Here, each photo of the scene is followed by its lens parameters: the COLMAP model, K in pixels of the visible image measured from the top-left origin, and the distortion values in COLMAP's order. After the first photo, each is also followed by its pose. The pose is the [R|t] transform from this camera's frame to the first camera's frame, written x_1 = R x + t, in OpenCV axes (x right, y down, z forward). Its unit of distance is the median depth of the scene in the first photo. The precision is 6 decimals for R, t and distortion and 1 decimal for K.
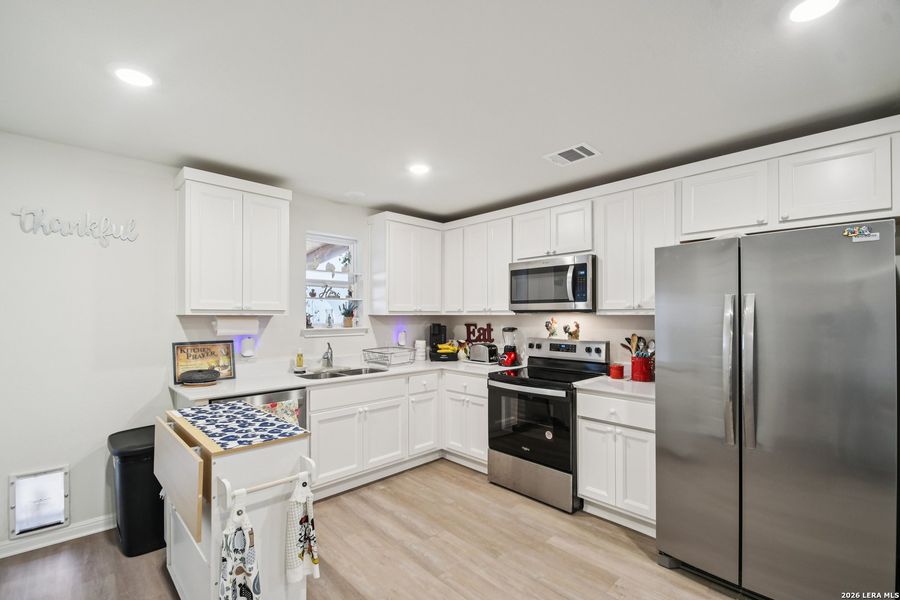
lens RADIAL K [[397.7, 0, 447.9], [0, 397.7, 312.7], [0, 0, 1]] dist [-0.002674, -0.006690]
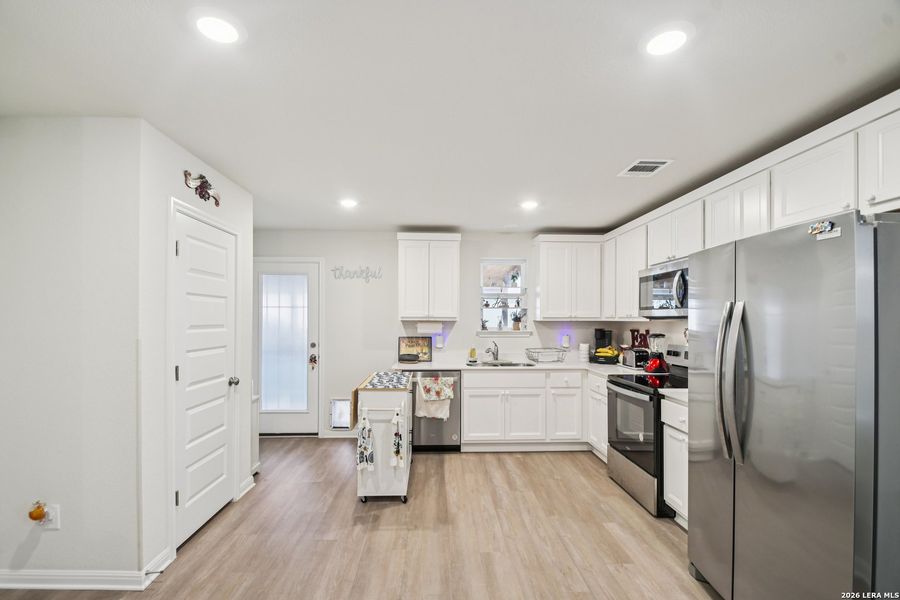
lens RADIAL K [[397.7, 0, 446.6], [0, 397.7, 320.9], [0, 0, 1]] dist [-0.002674, -0.006690]
pose [[0.743483, 0.005239, -0.668734, 0.507847], [0.001009, 0.999959, 0.008955, -0.005459], [0.668754, -0.007333, 0.743448, -0.097509]]
